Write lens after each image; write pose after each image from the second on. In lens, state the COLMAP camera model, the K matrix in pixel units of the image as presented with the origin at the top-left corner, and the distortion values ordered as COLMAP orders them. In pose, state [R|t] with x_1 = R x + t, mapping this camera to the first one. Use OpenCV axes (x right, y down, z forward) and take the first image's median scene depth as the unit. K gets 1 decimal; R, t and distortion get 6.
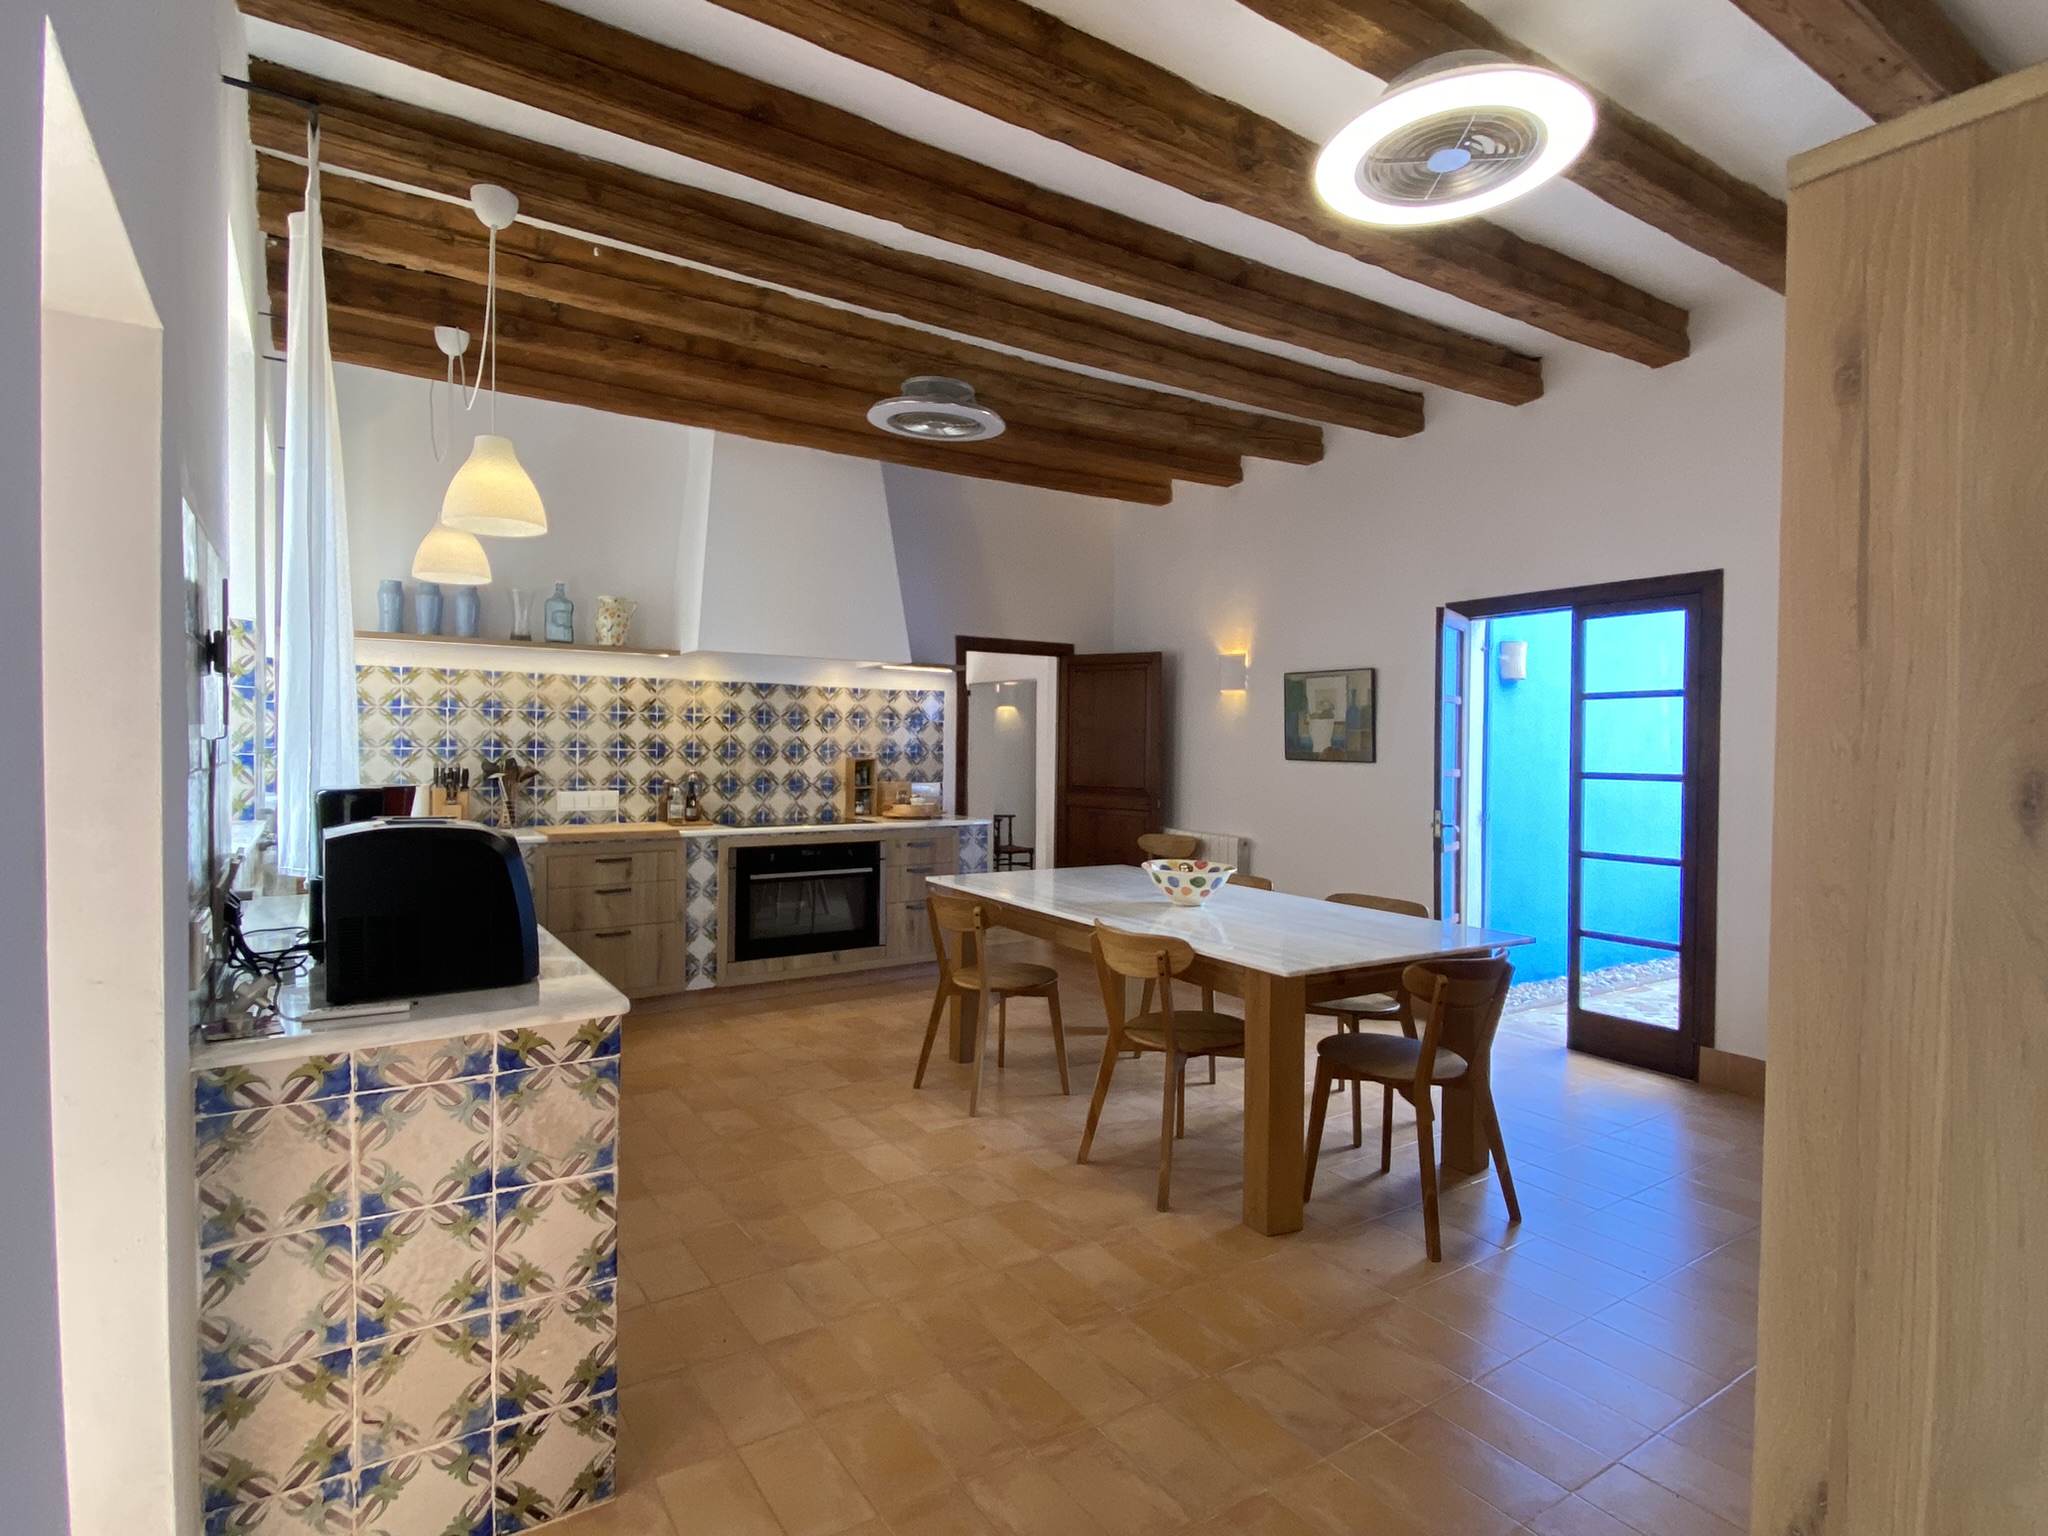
lens RADIAL K [[1052.7, 0, 1022.8], [0, 1052.7, 769.3], [0, 0, 1]] dist [0.004340, -0.000266]
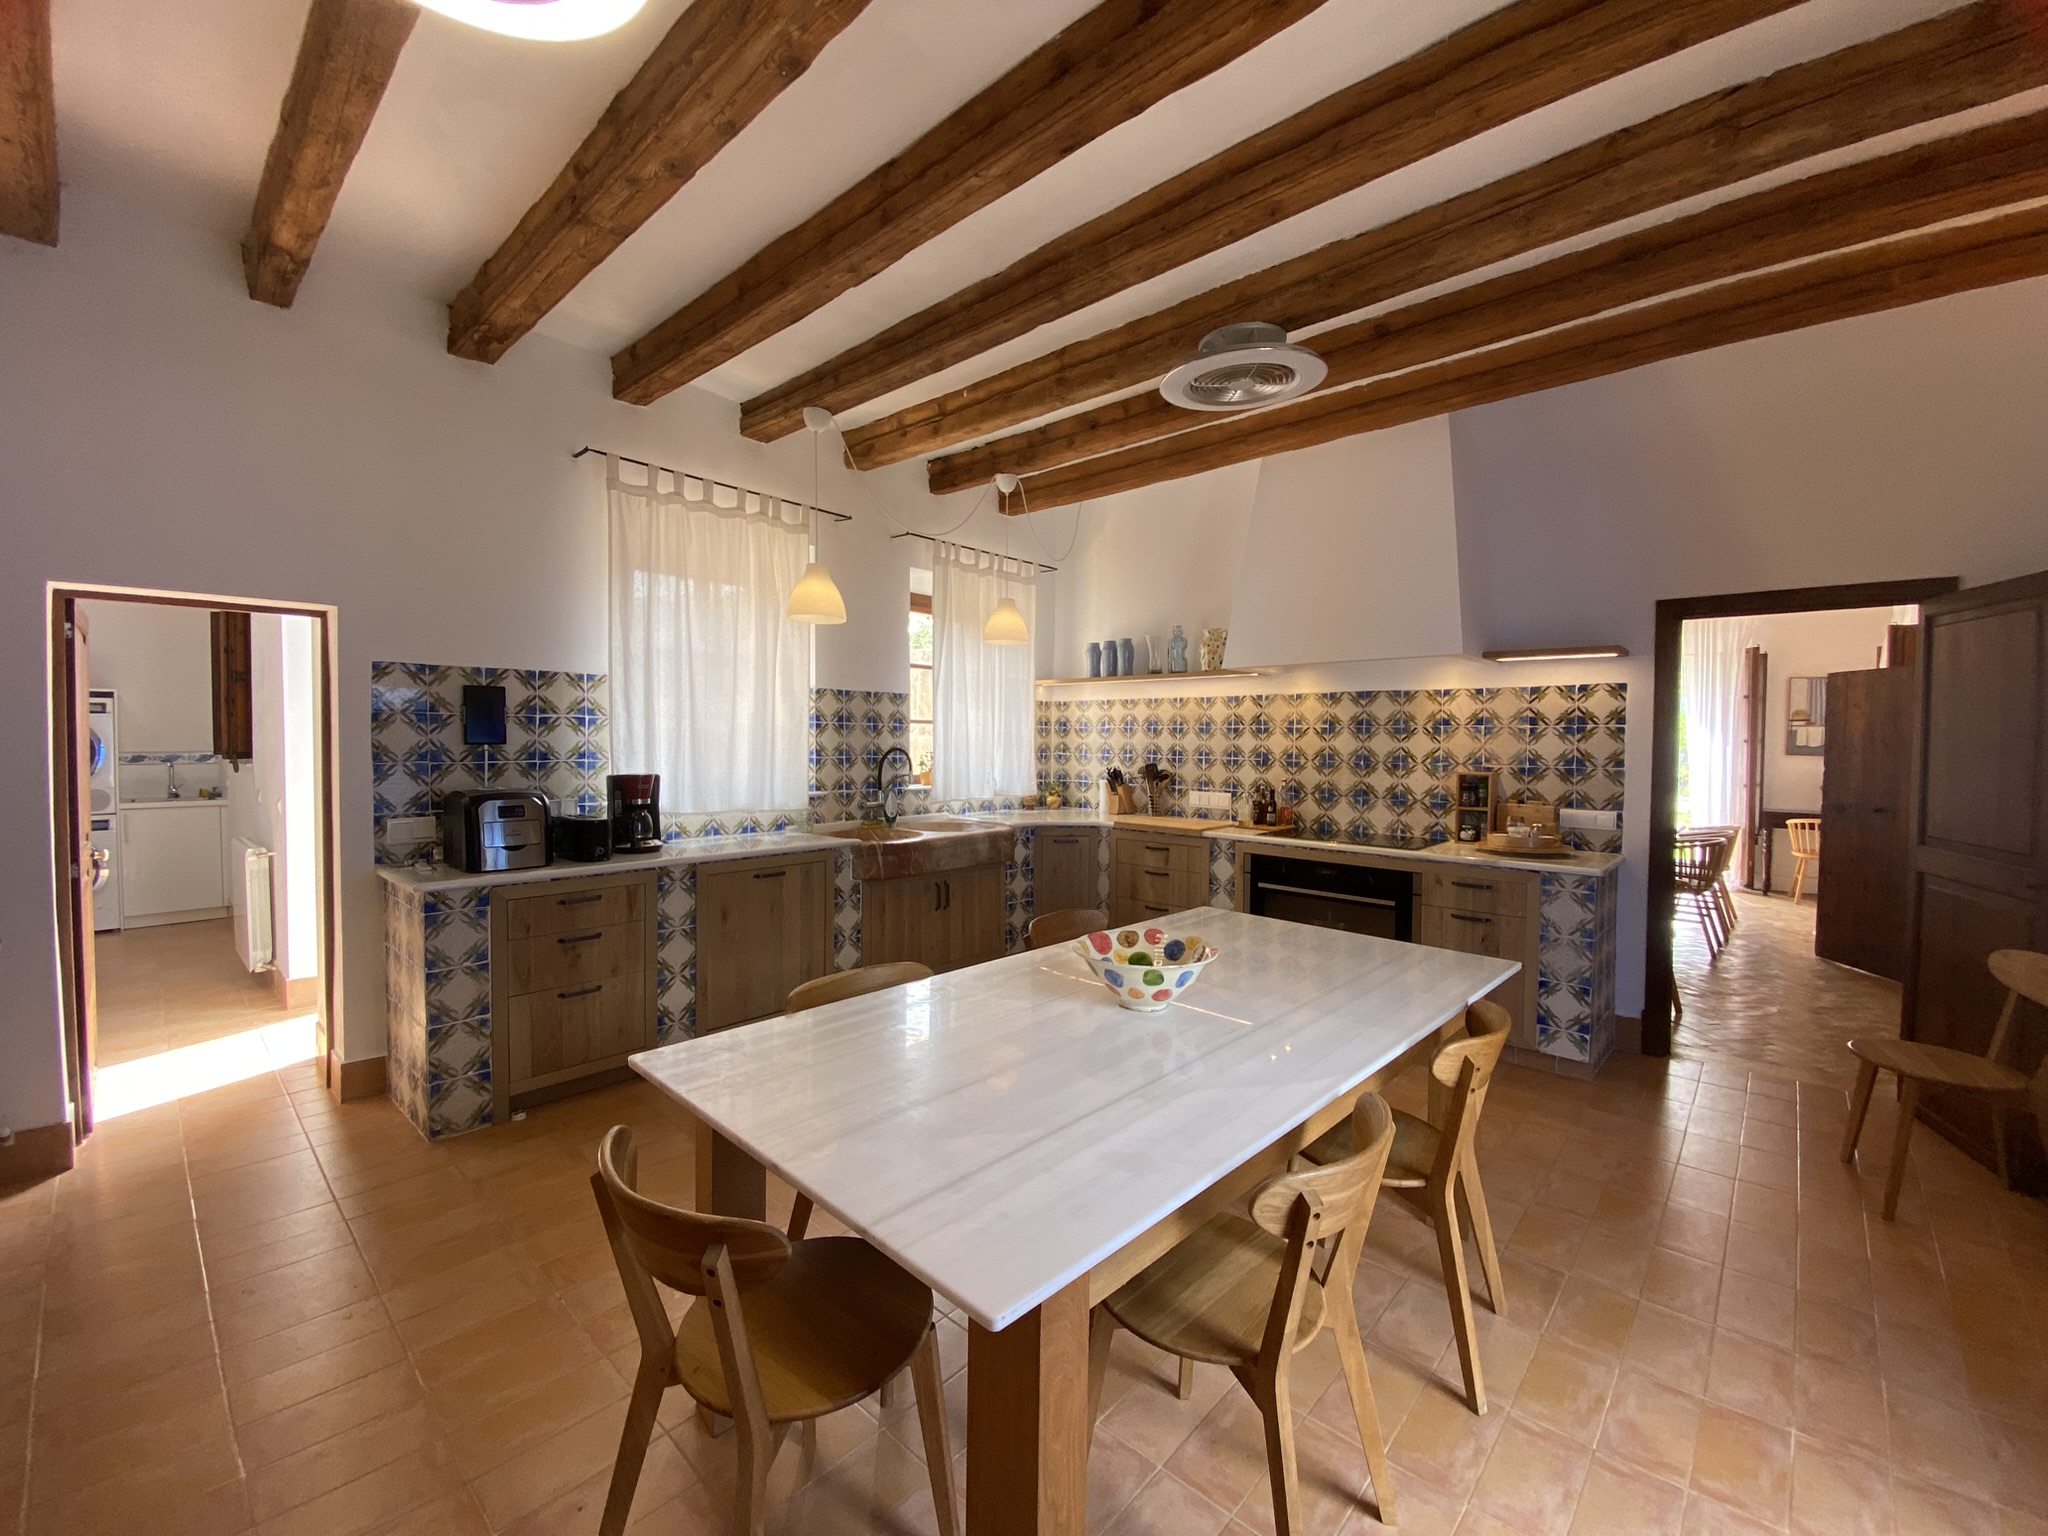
lens RADIAL K [[822.2, 0, 1016.0], [0, 822.2, 768.1], [0, 0, 1]] dist [0.026671, -0.023229]
pose [[0.204014, 0.026332, -0.978614, 0.490985], [-0.028649, 0.999371, 0.020918, -0.021204], [0.978549, 0.023769, 0.204640, 0.615749]]
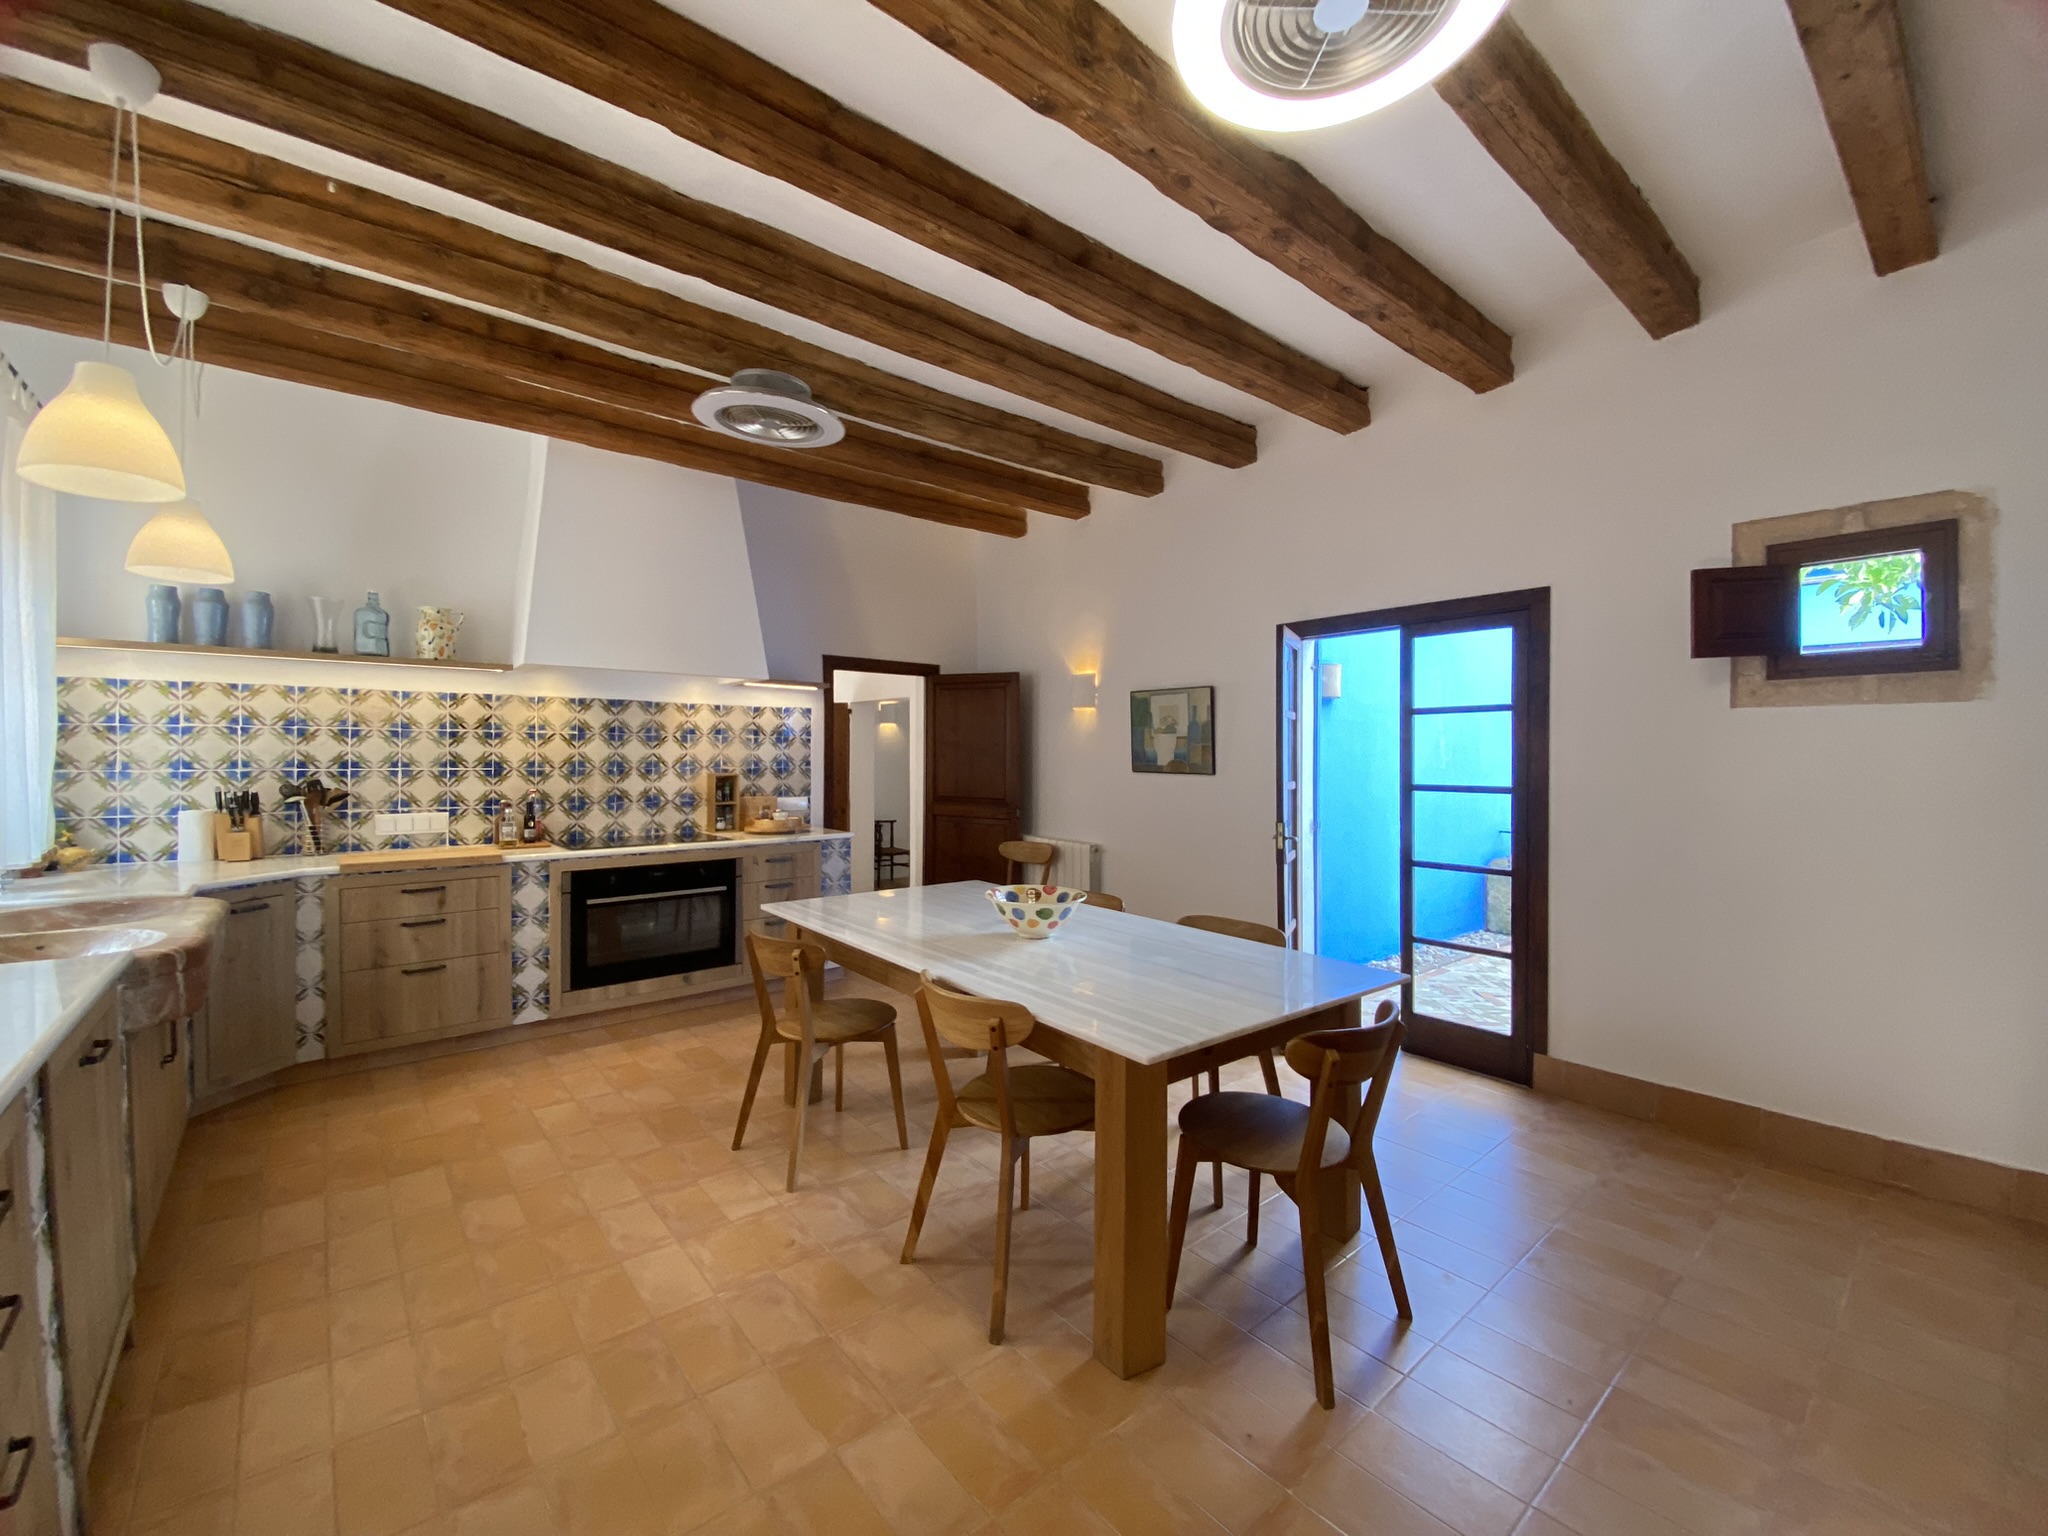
lens RADIAL K [[822.8, 0, 1029.1], [0, 822.8, 764.9], [0, 0, 1]] dist [-0.033784, -0.000245]
pose [[0.992196, -0.008144, 0.124425, 0.049596], [0.009399, 0.999911, -0.009505, -0.011025], [-0.124337, 0.010600, 0.992183, 0.222277]]
